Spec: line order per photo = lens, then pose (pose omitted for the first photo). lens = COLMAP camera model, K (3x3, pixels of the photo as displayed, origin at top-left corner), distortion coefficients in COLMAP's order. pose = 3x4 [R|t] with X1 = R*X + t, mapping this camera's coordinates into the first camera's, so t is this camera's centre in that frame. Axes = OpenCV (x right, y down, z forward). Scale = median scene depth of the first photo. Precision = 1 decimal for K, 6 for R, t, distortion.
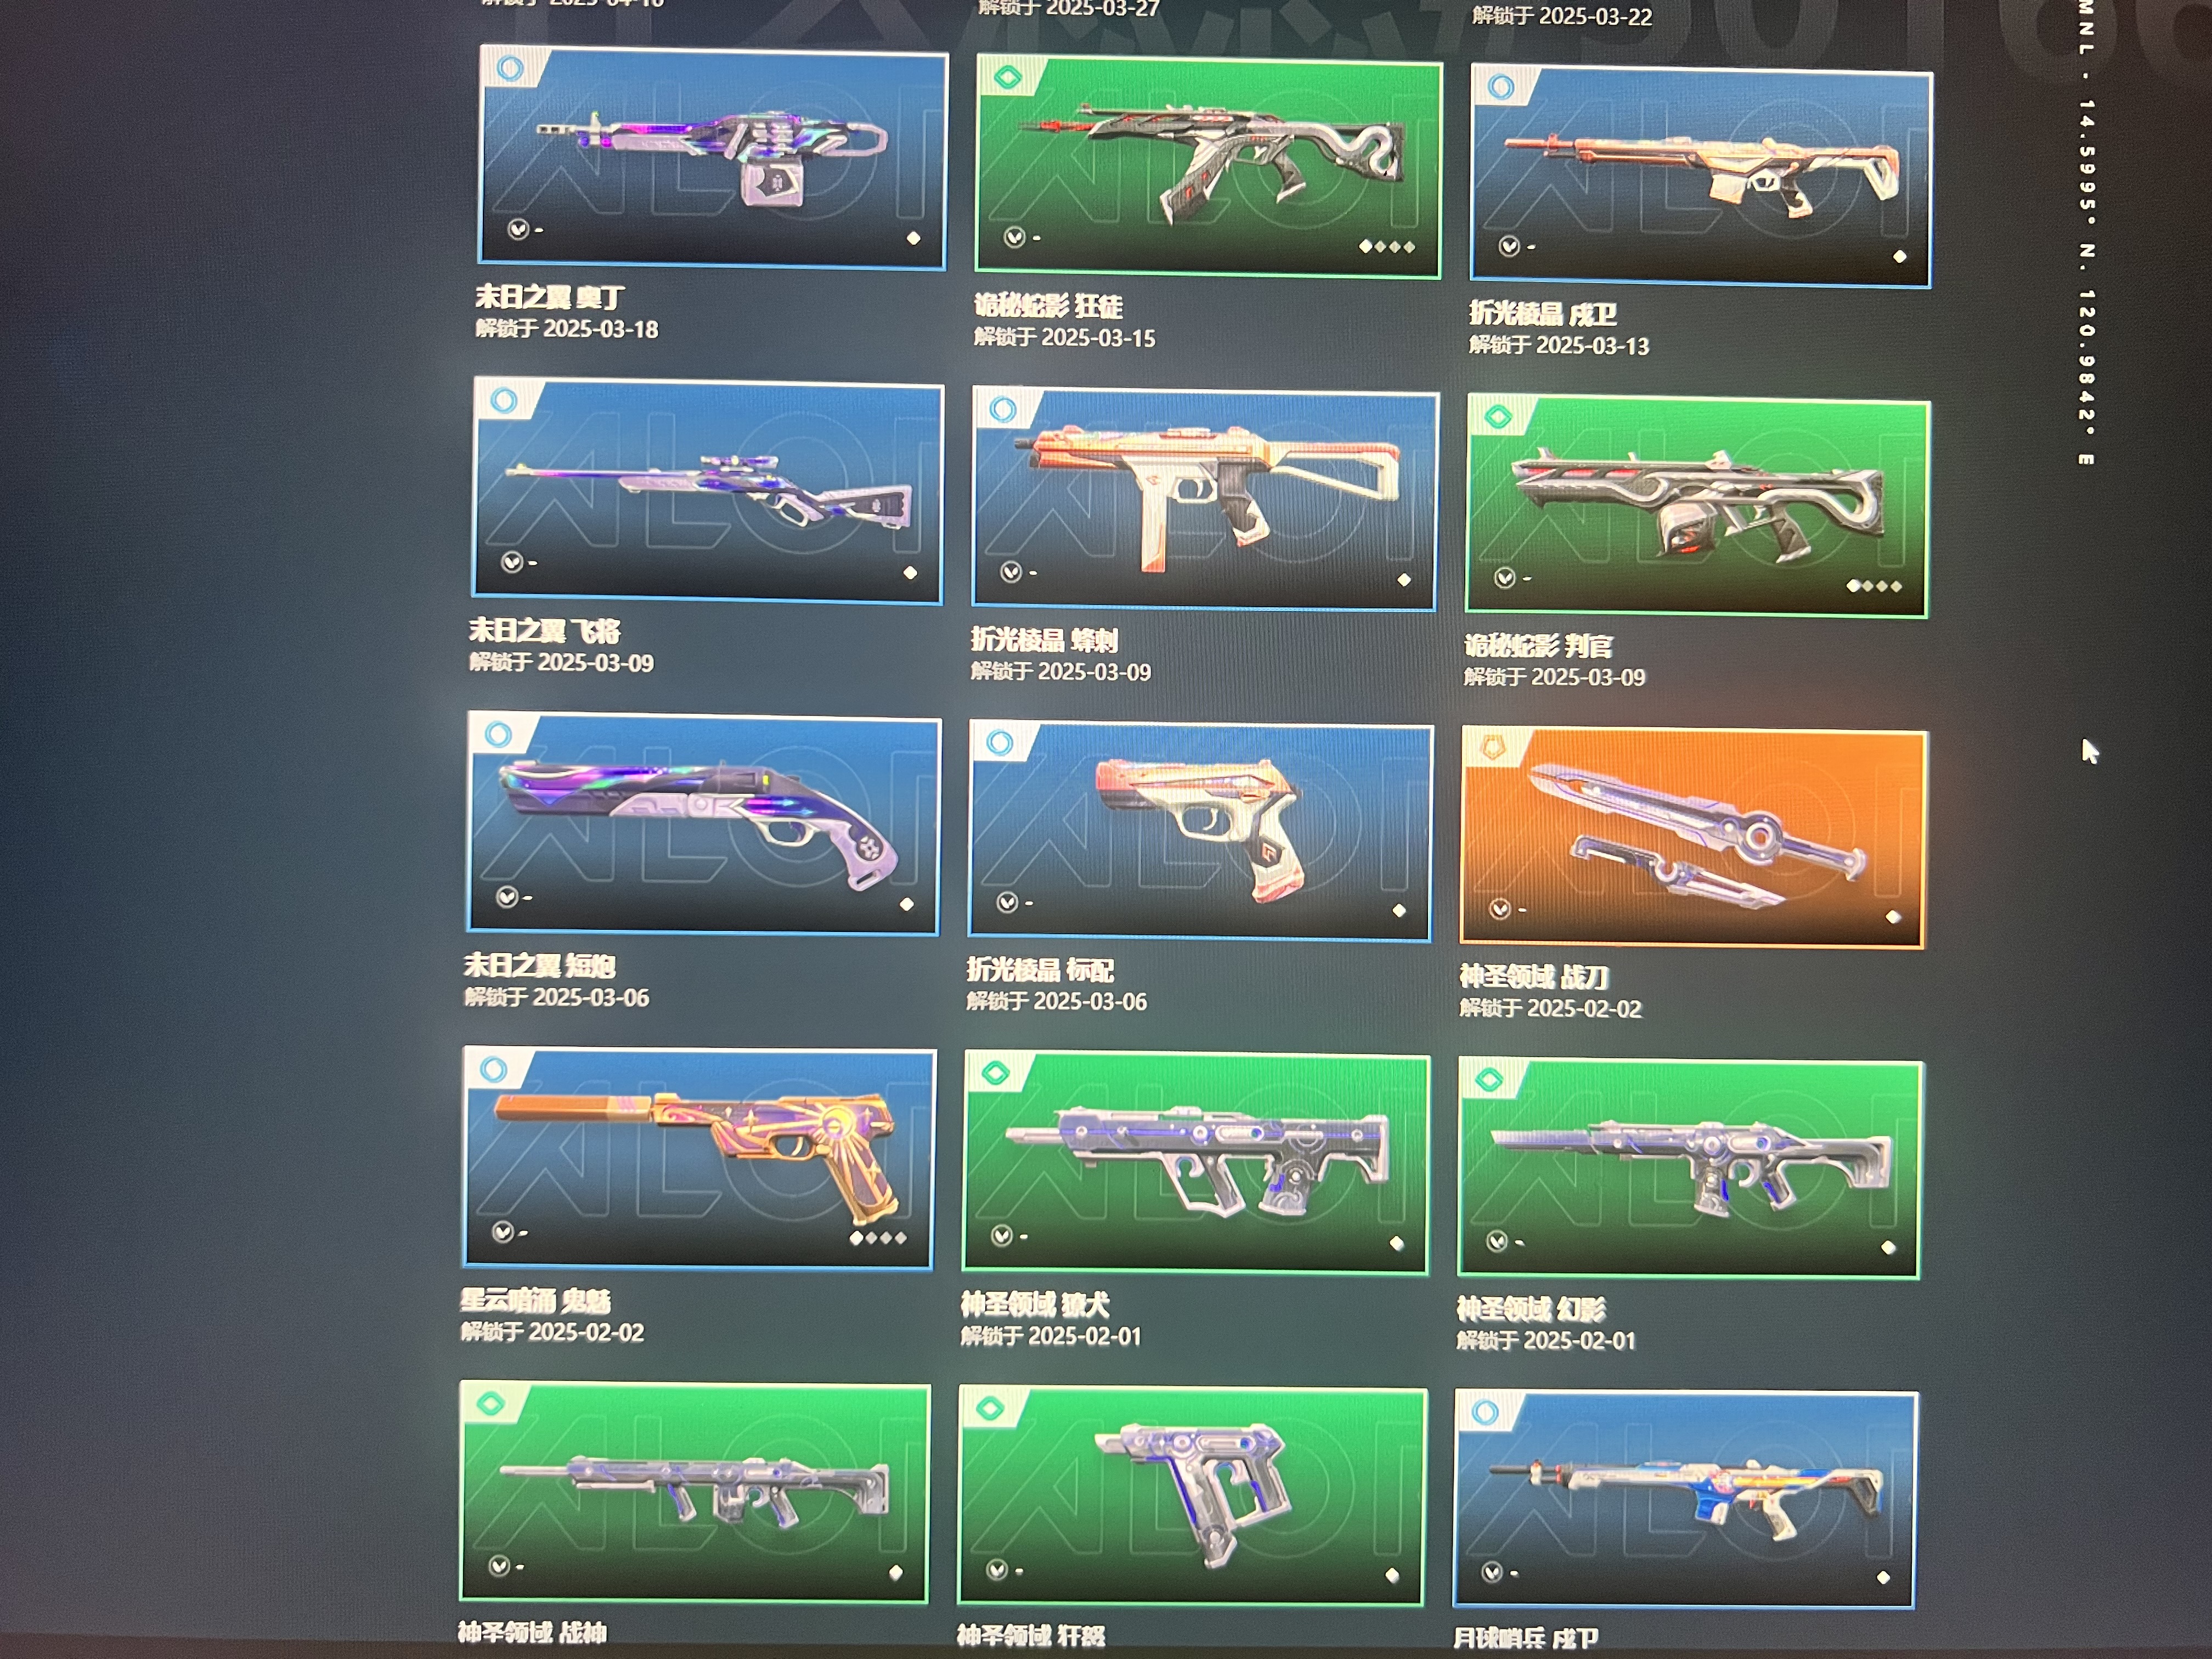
lens RADIAL K [[1704.0, 0, 1106.0], [0, 1704.0, 829.5], [0, 0, 1]] dist [-0.009677, -0.008008]
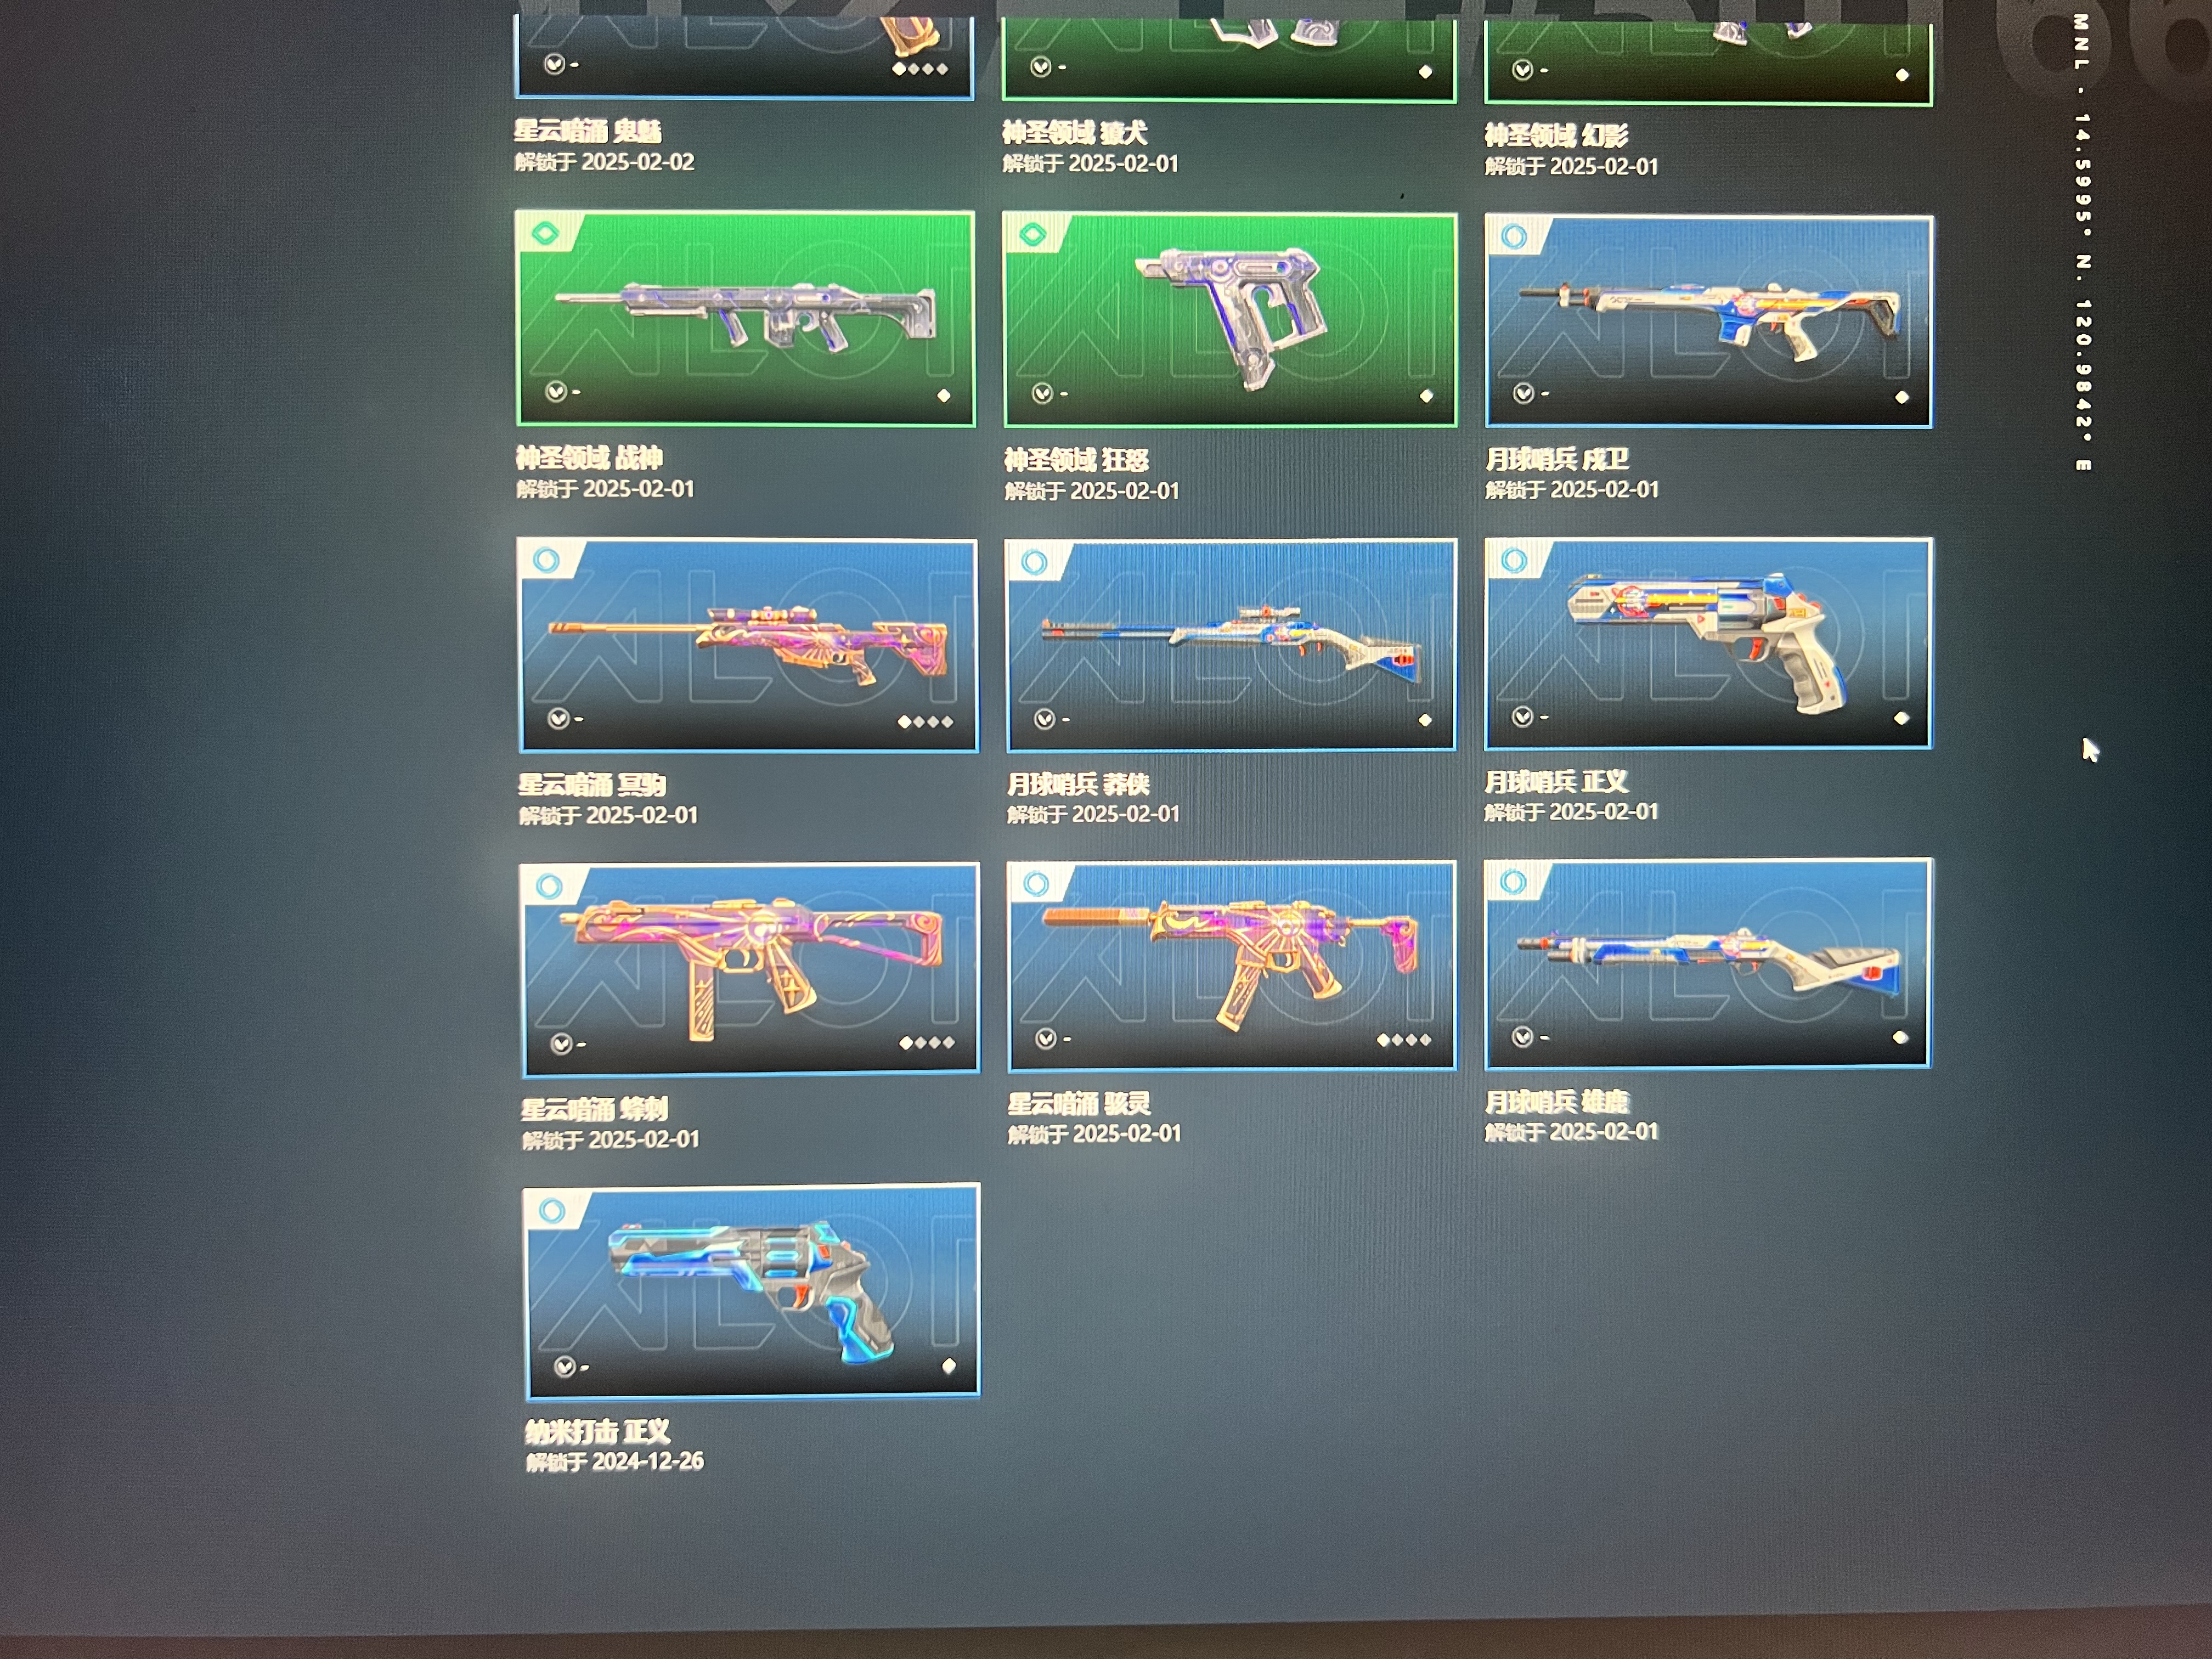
lens RADIAL K [[1651.7, 0, 1151.7], [0, 1651.7, 829.8], [0, 0, 1]] dist [-0.012002, -0.005698]
pose [[0.999834, -0.016896, 0.006886, -0.009171], [0.016769, 0.999695, 0.018110, 0.680999], [-0.007190, -0.017992, 0.999812, -0.001769]]
